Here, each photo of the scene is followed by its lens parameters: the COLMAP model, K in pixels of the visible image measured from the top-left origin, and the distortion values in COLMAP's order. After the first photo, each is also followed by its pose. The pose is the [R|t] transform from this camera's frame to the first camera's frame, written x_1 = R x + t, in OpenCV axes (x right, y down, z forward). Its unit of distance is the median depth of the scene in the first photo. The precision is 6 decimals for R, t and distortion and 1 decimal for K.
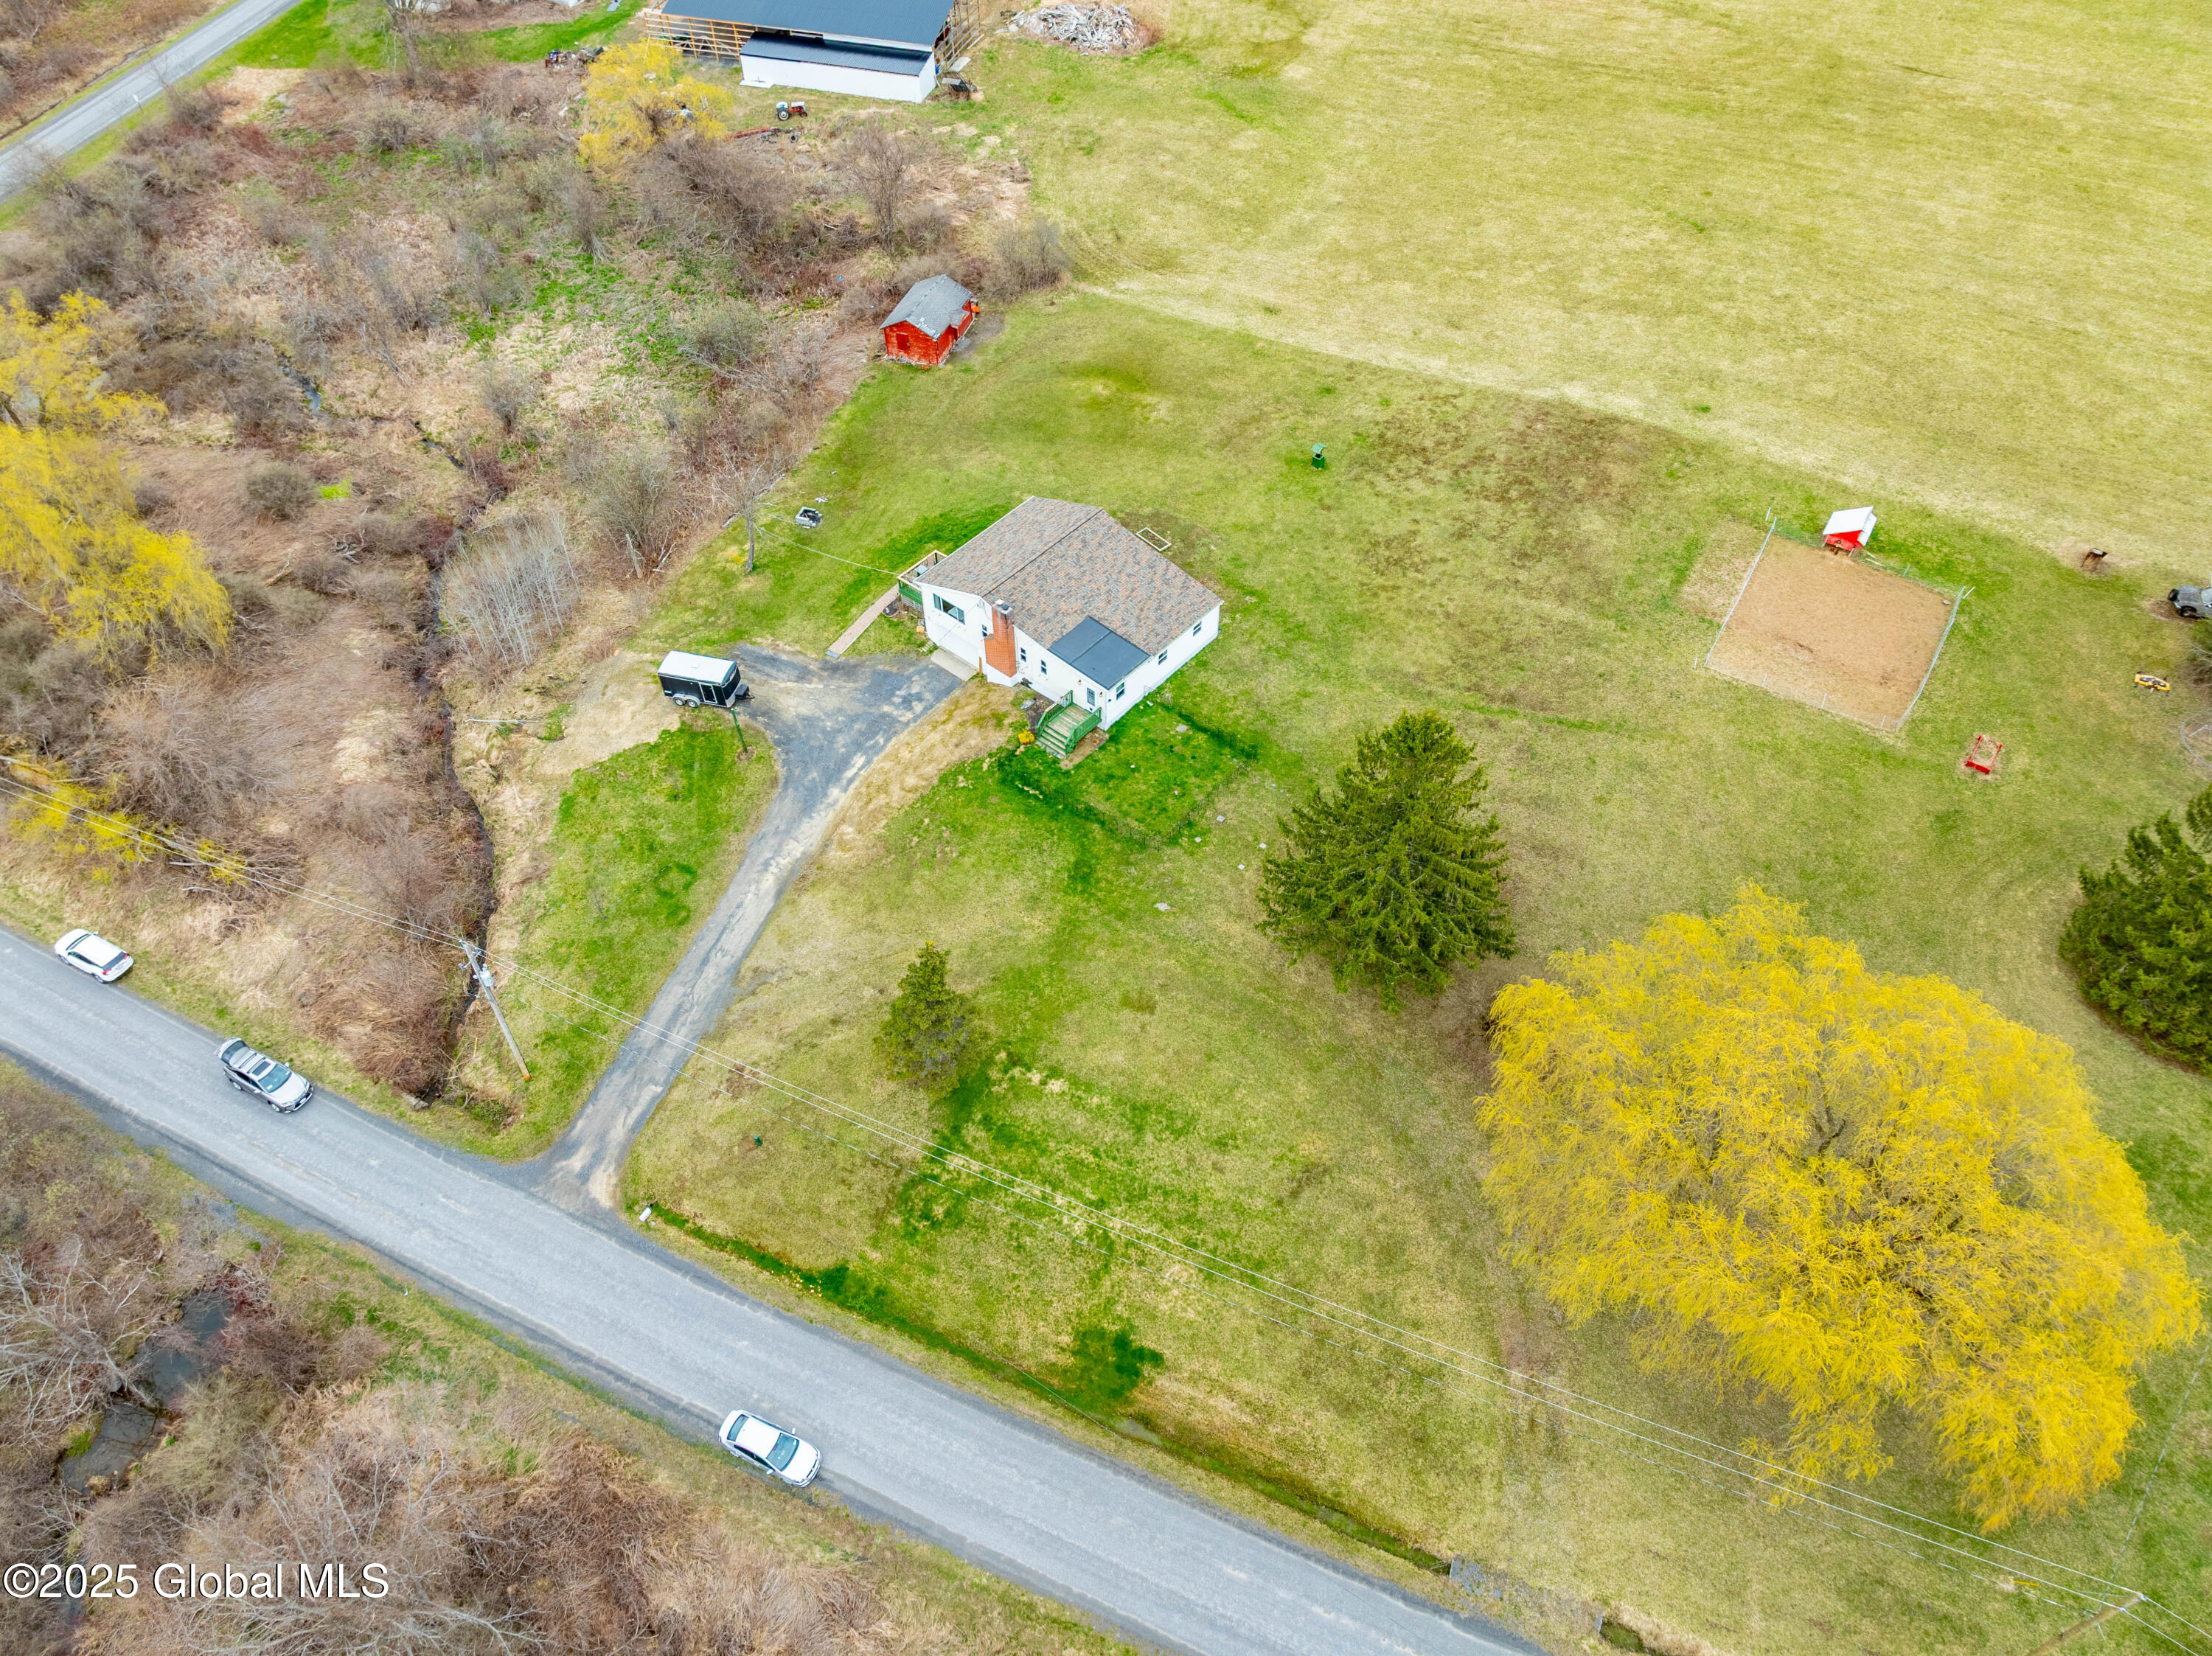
lens RADIAL K [[1562.9, 0, 1087.5], [0, 1562.9, 811.7], [0, 0, 1]] dist [-0.020407, -0.045214]
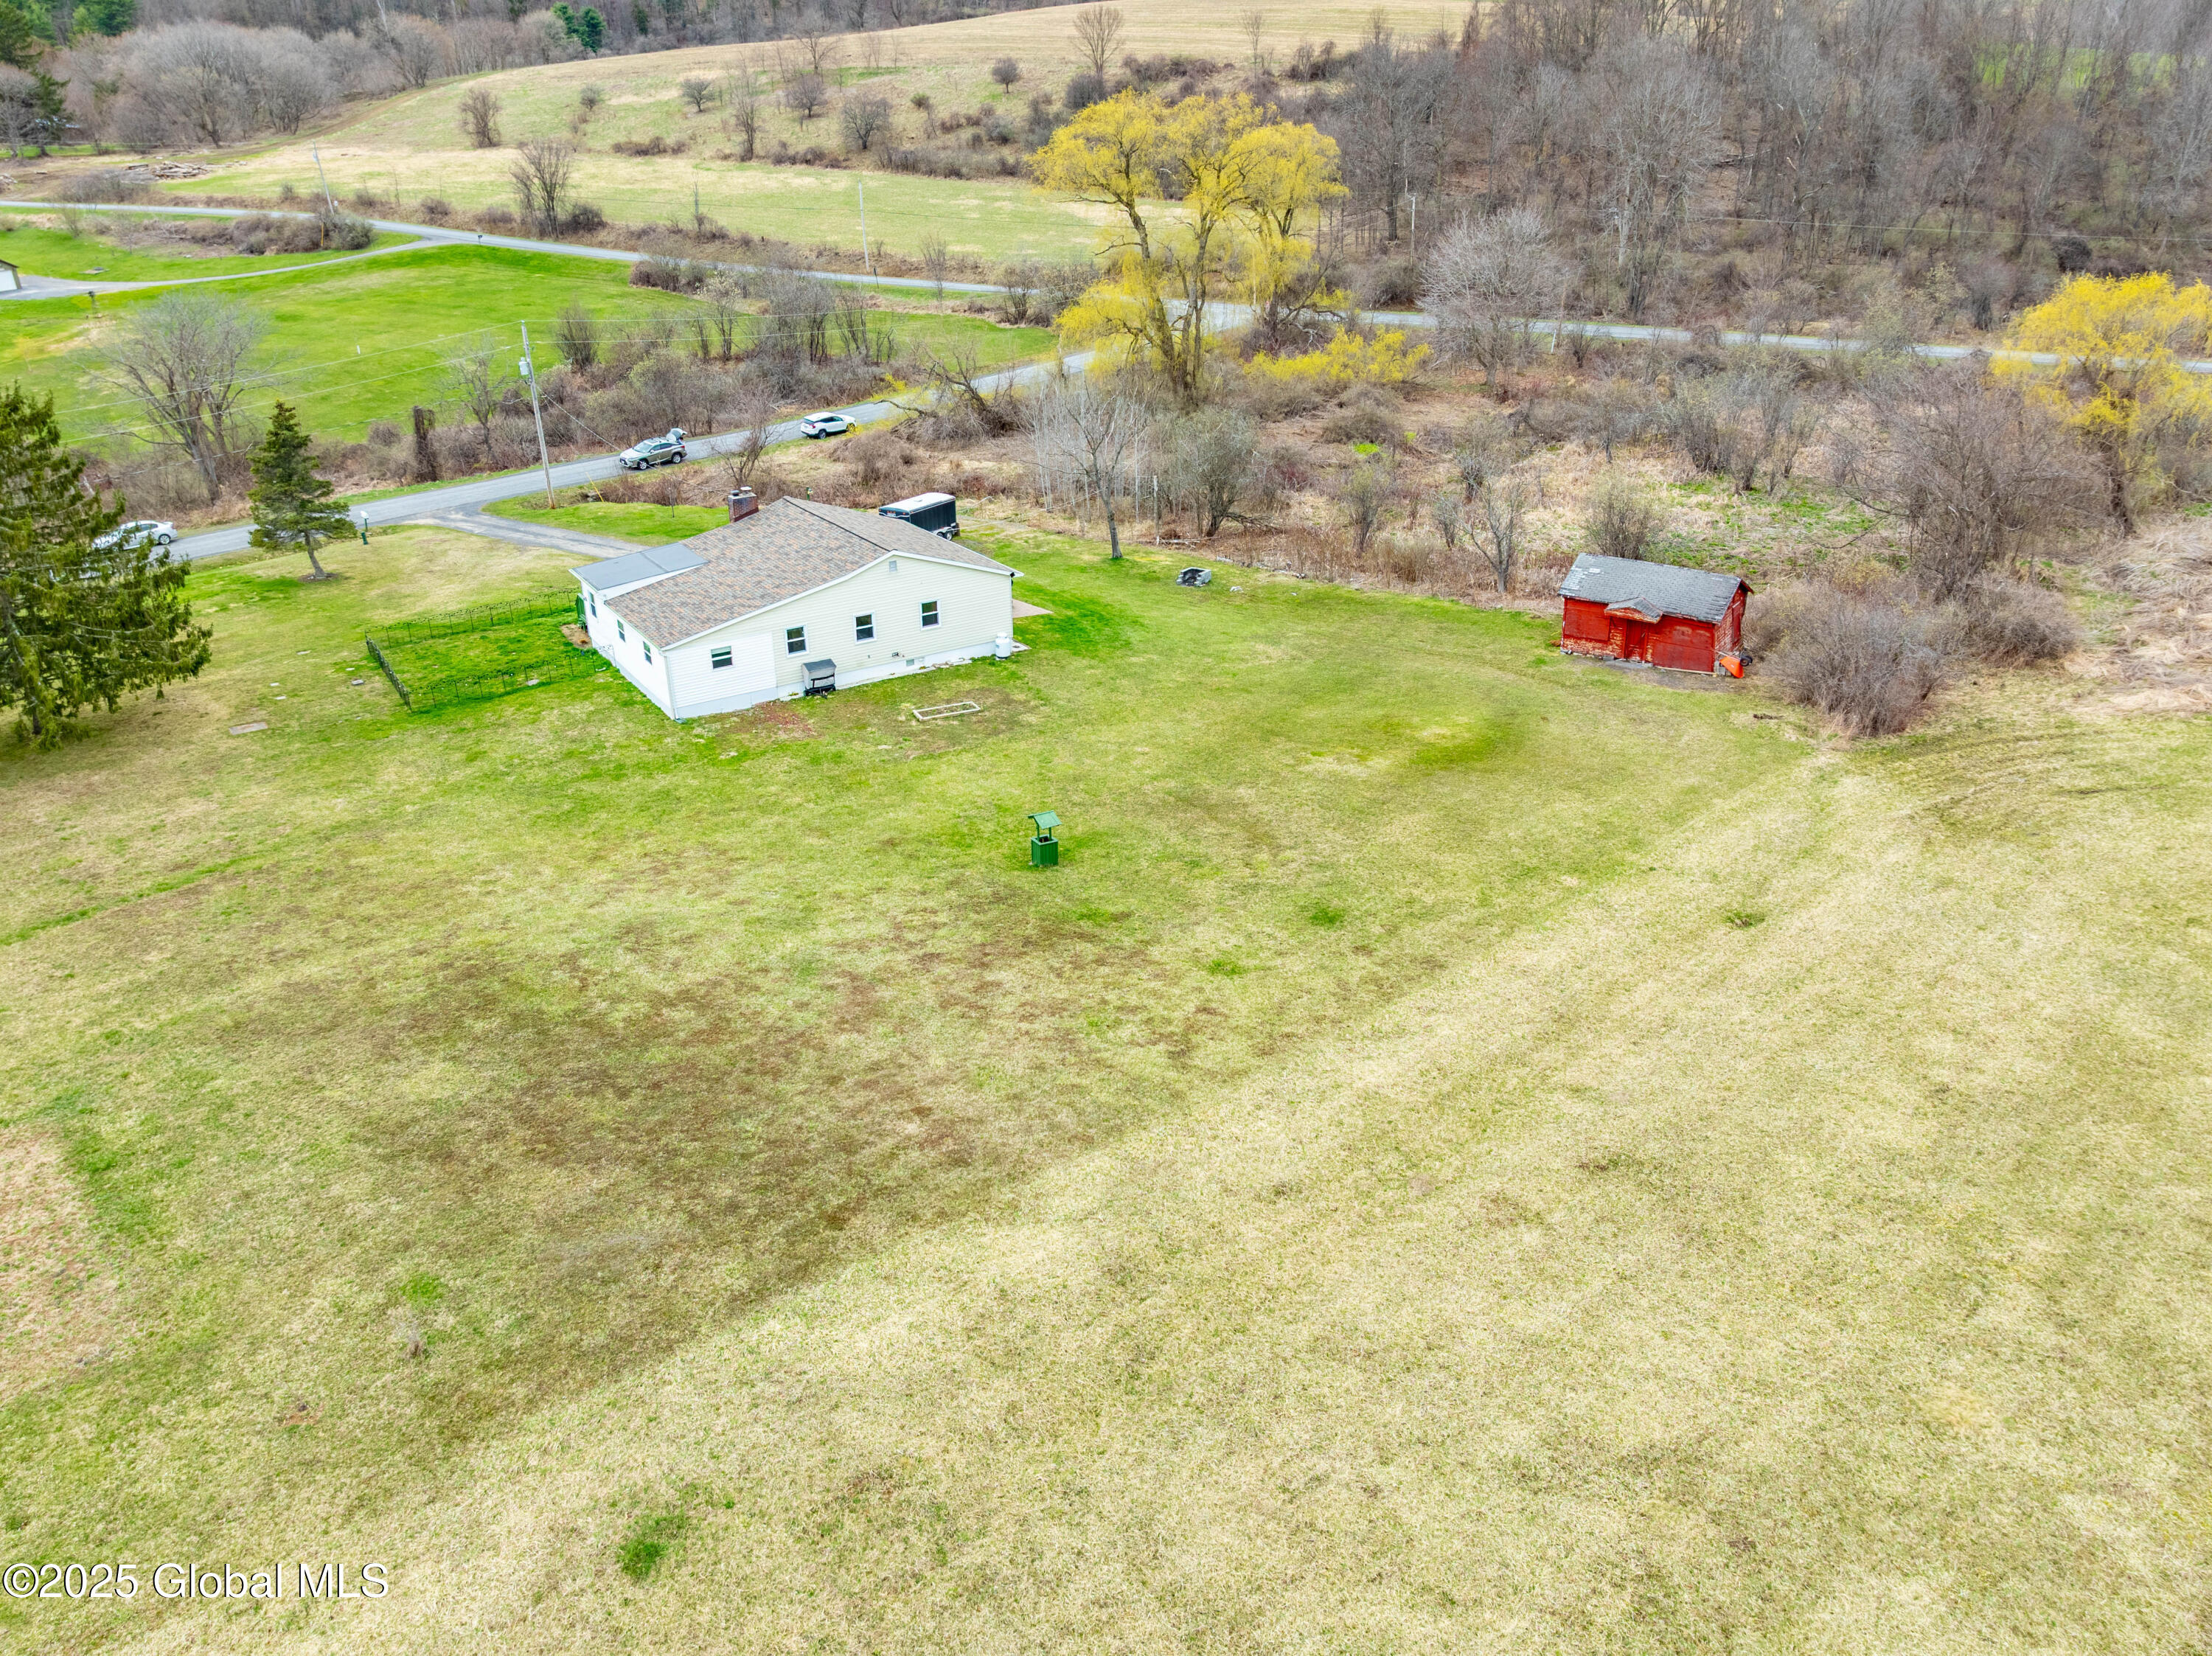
lens RADIAL K [[1562.9, 0, 1087.5], [0, 1562.9, 811.7], [0, 0, 1]] dist [-0.020407, -0.045214]
pose [[-0.287303, 0.417895, -0.861871, 0.608999], [-0.703700, 0.518358, 0.485913, -0.532334], [0.649818, 0.746102, 0.145147, 1.102047]]
